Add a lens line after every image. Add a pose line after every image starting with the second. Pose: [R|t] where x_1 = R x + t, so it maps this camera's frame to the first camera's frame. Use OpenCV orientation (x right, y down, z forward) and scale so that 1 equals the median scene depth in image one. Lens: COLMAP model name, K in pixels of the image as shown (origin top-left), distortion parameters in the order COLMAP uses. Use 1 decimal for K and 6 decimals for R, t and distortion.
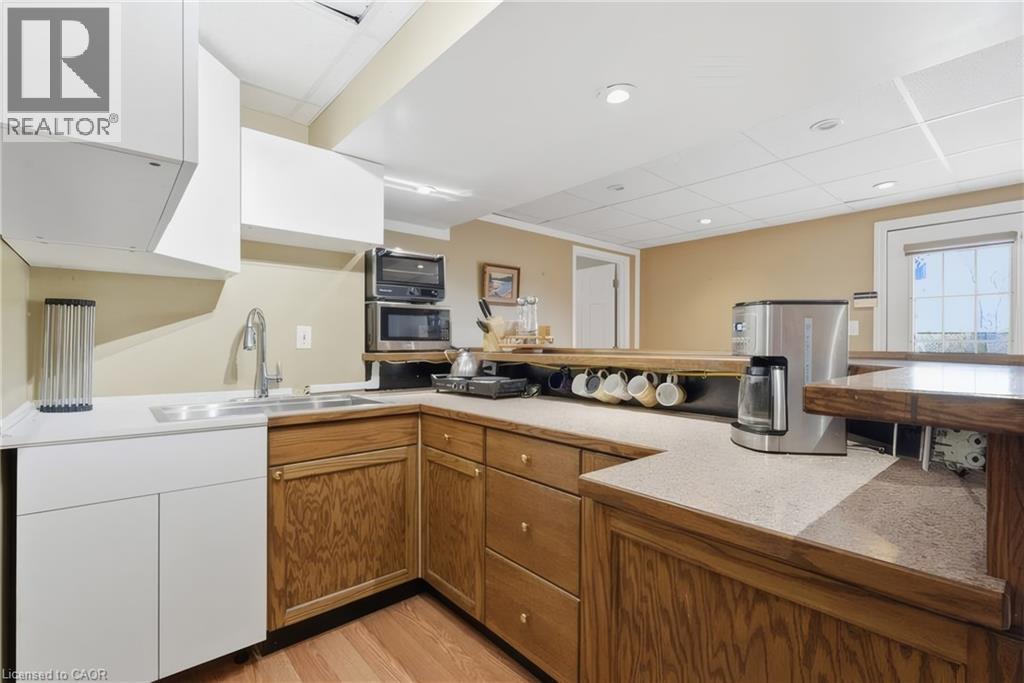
lens RADIAL K [[464.5, 0, 511.5], [0, 464.5, 344.1], [0, 0, 1]] dist [-0.005479, 0.001018]
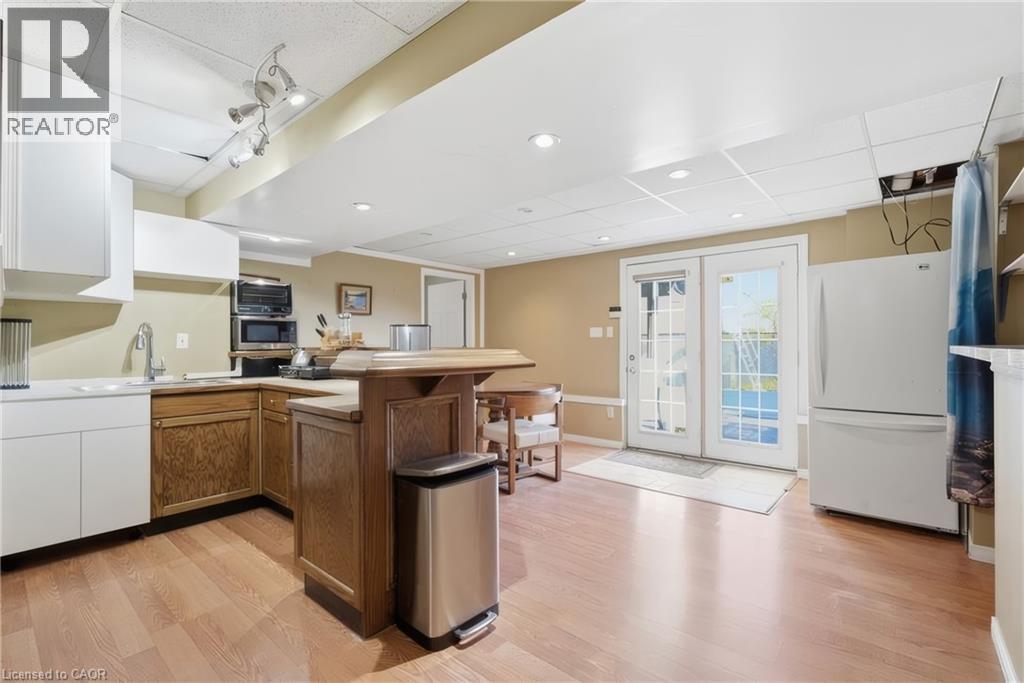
lens RADIAL K [[464.5, 0, 512.8], [0, 464.5, 340.3], [0, 0, 1]] dist [-0.005479, 0.001018]
pose [[0.989489, -0.005106, 0.144515, 0.410057], [0.006056, 0.999963, -0.006139, -0.002066], [-0.144478, 0.006950, 0.989484, -0.658135]]
